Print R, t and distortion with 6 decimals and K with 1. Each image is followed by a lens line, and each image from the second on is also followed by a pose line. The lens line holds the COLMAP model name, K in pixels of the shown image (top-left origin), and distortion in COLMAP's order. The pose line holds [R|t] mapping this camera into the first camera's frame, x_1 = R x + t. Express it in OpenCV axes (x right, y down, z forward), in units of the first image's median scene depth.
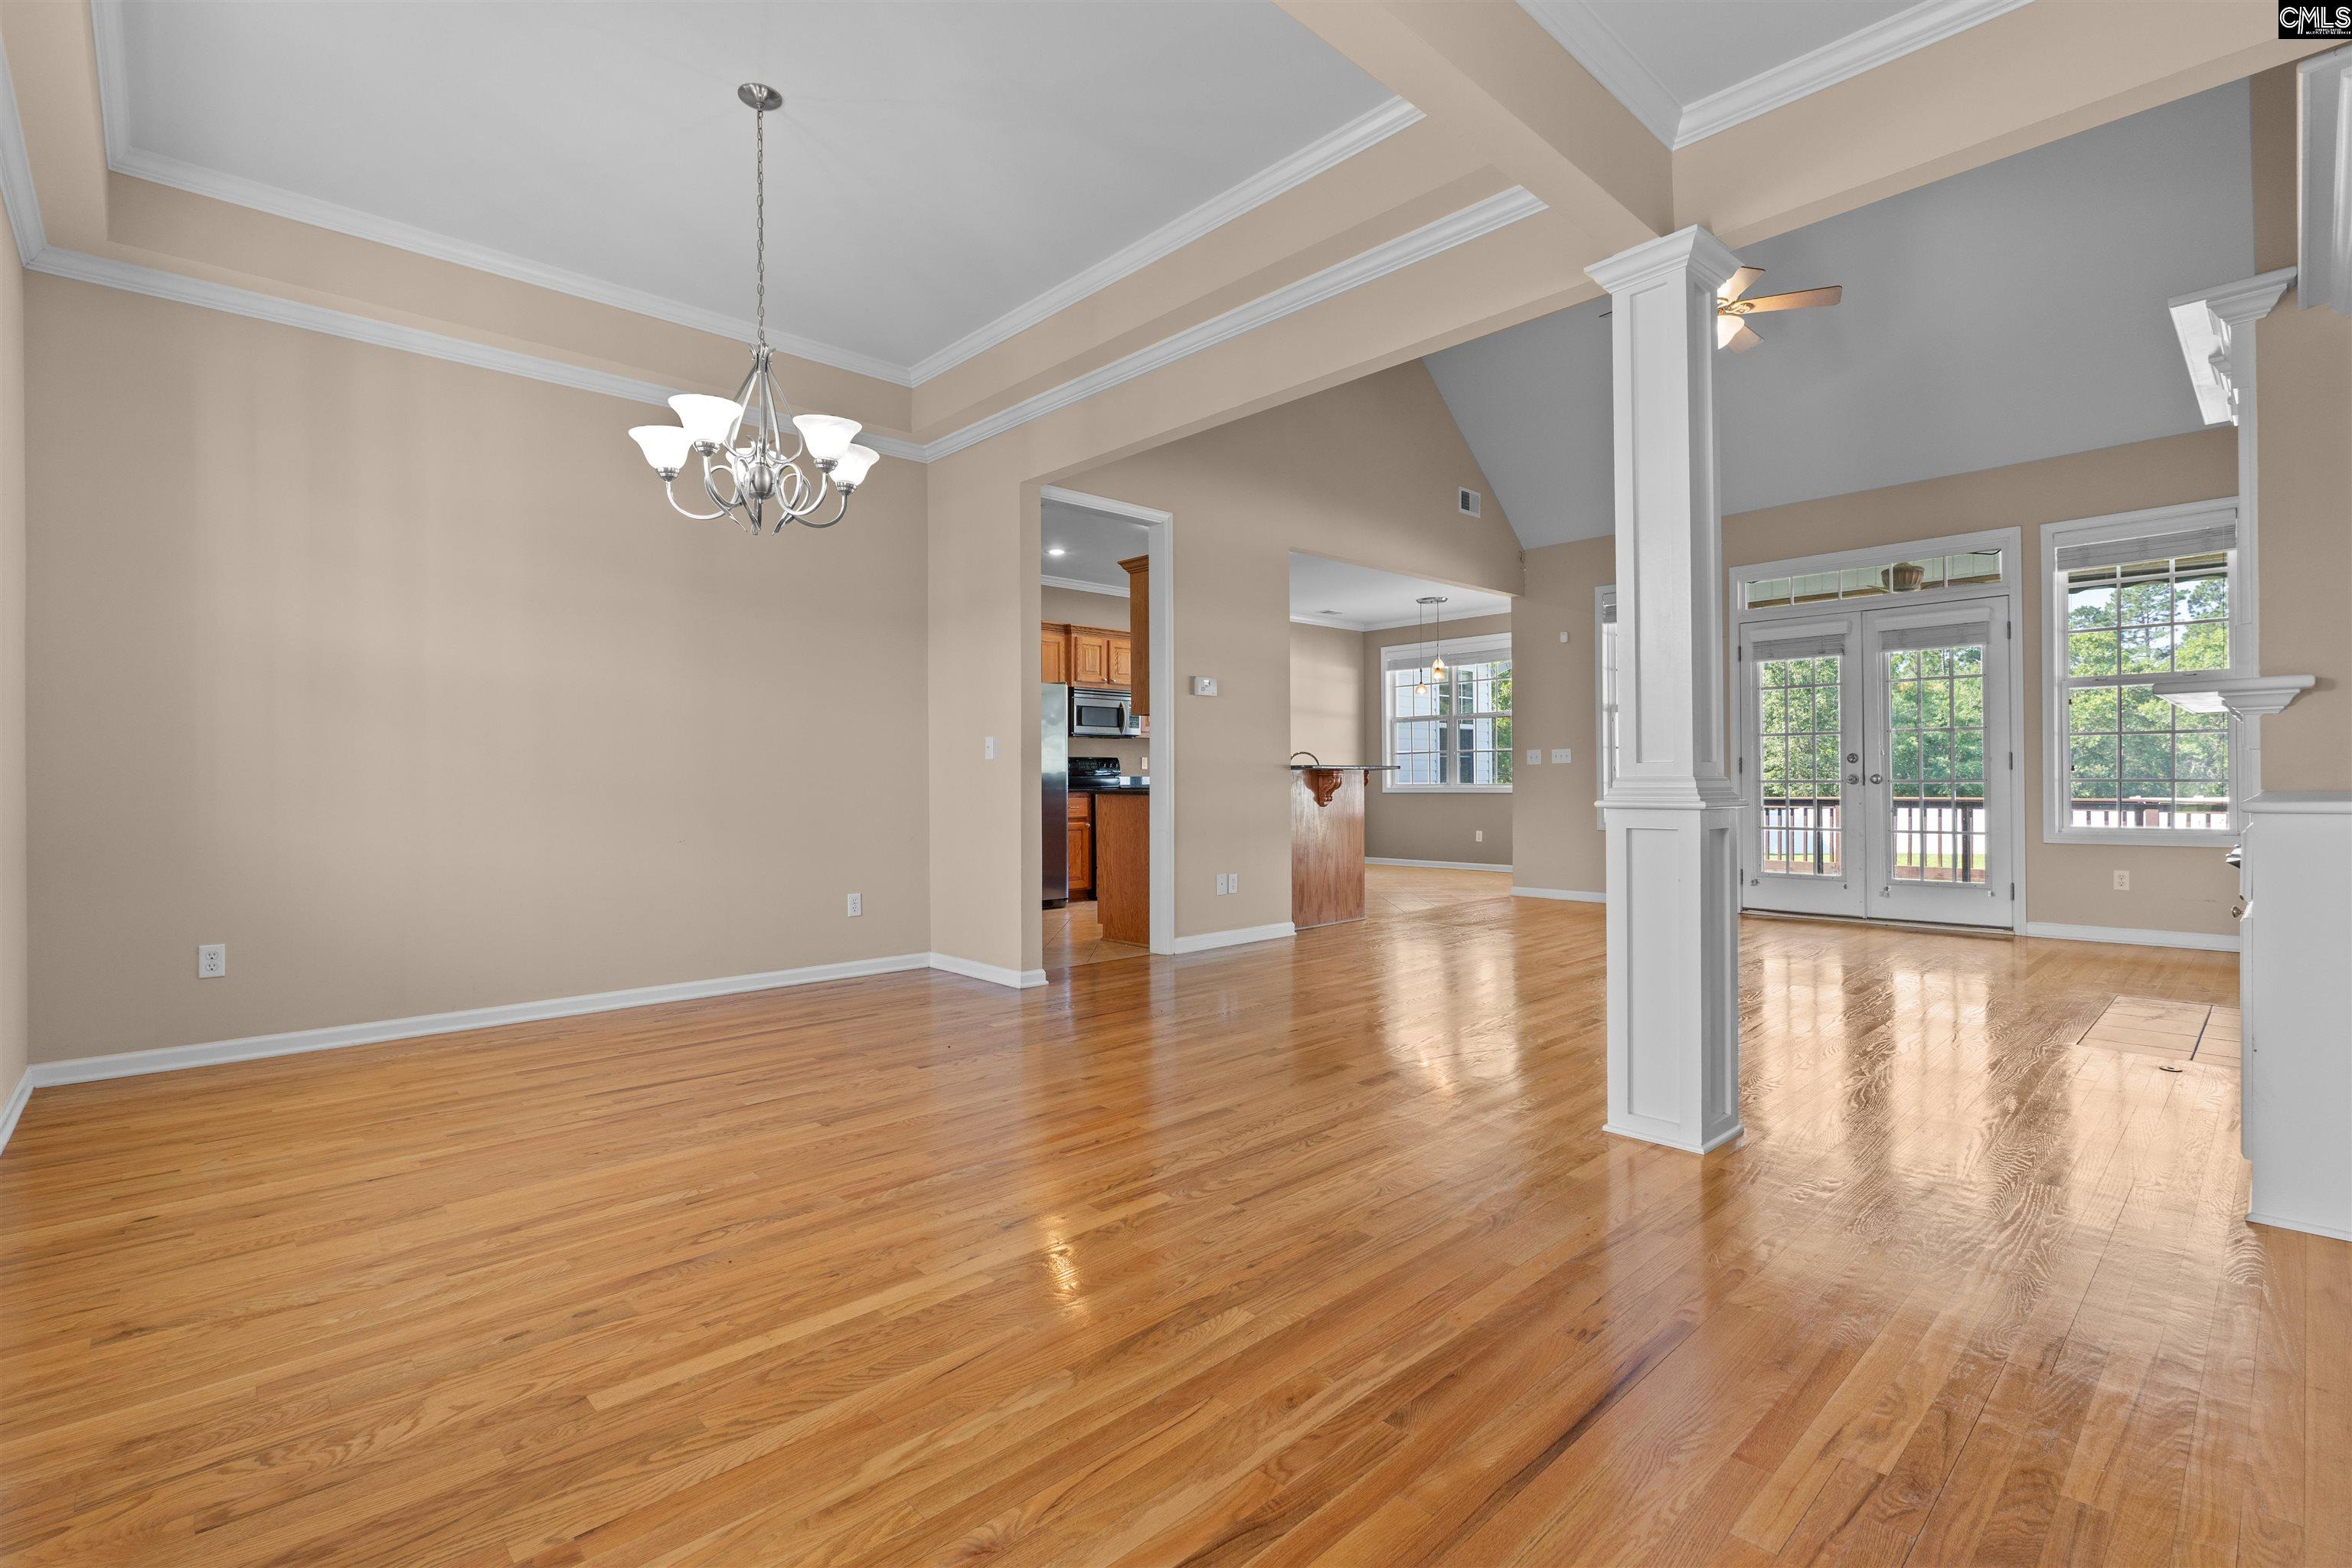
lens RADIAL K [[1072.5, 0, 1157.3], [0, 1072.5, 778.6], [0, 0, 1]] dist [-0.010707, 0.001275]
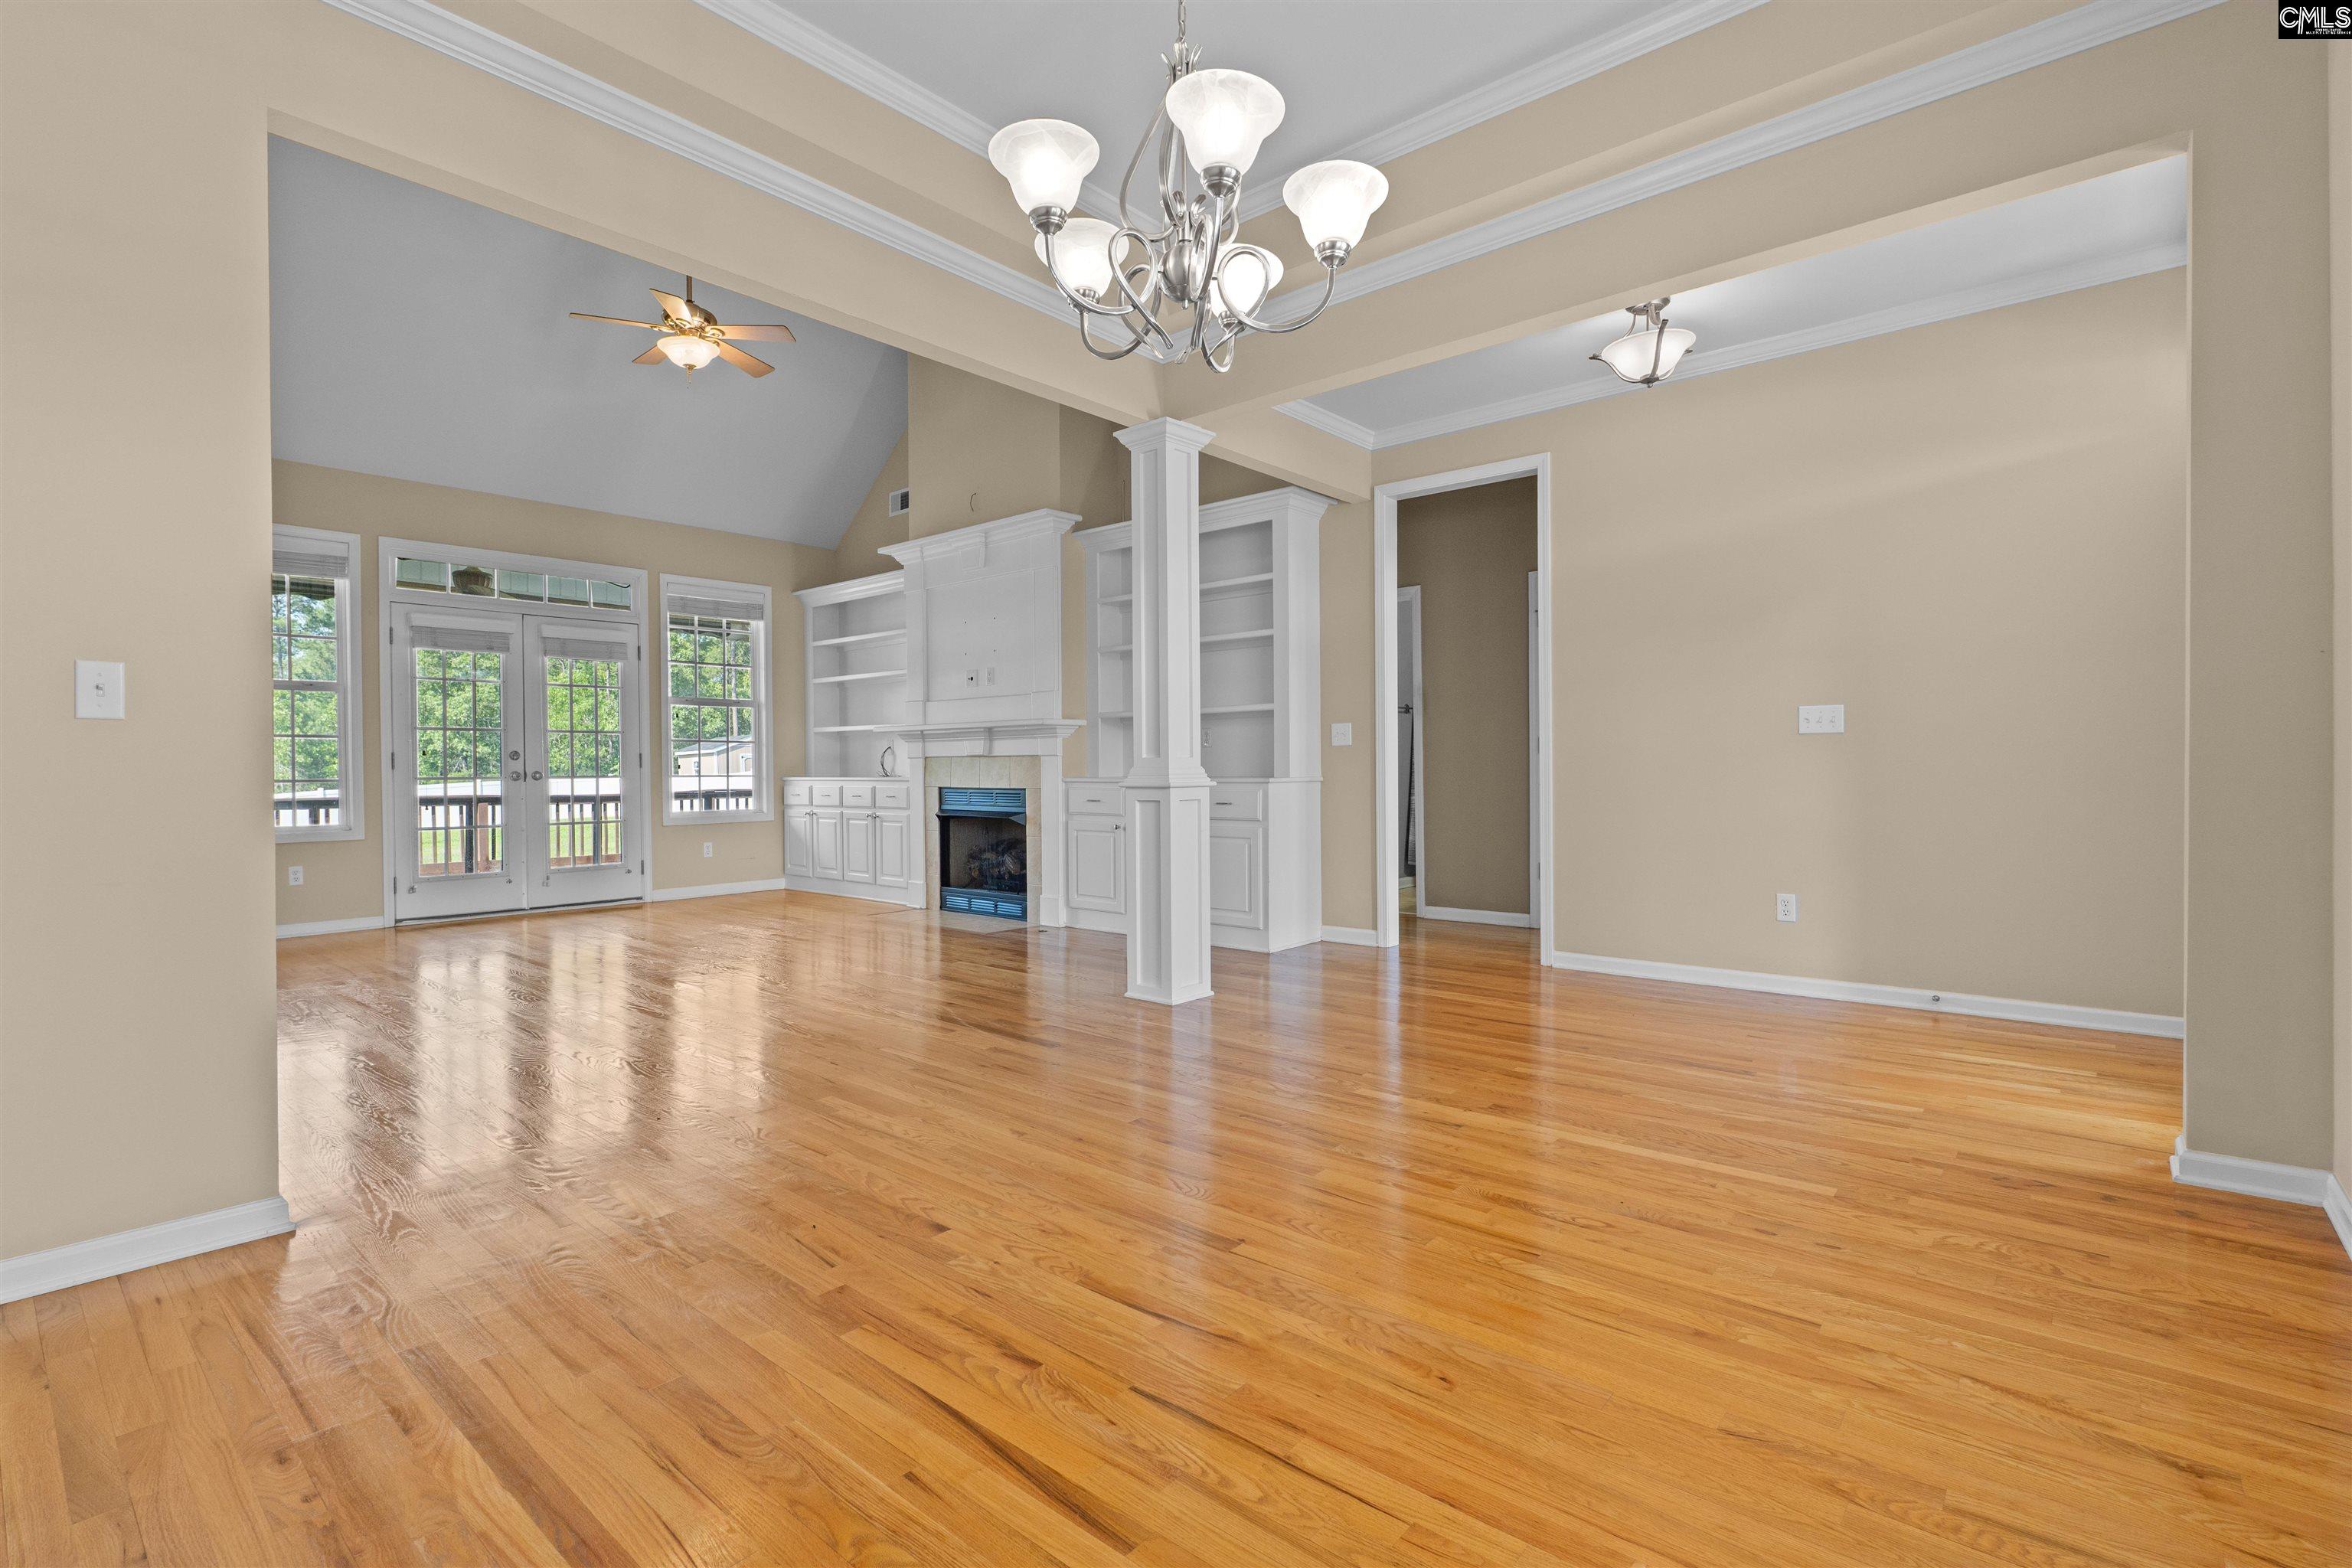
lens RADIAL K [[1072.5, 0, 1171.3], [0, 1072.5, 781.7], [0, 0, 1]] dist [-0.010707, 0.001275]
pose [[-0.113763, -0.004082, 0.993500, -0.497240], [0.005594, 0.999973, 0.004749, 0.005292], [-0.993492, 0.006098, -0.113737, 0.549428]]
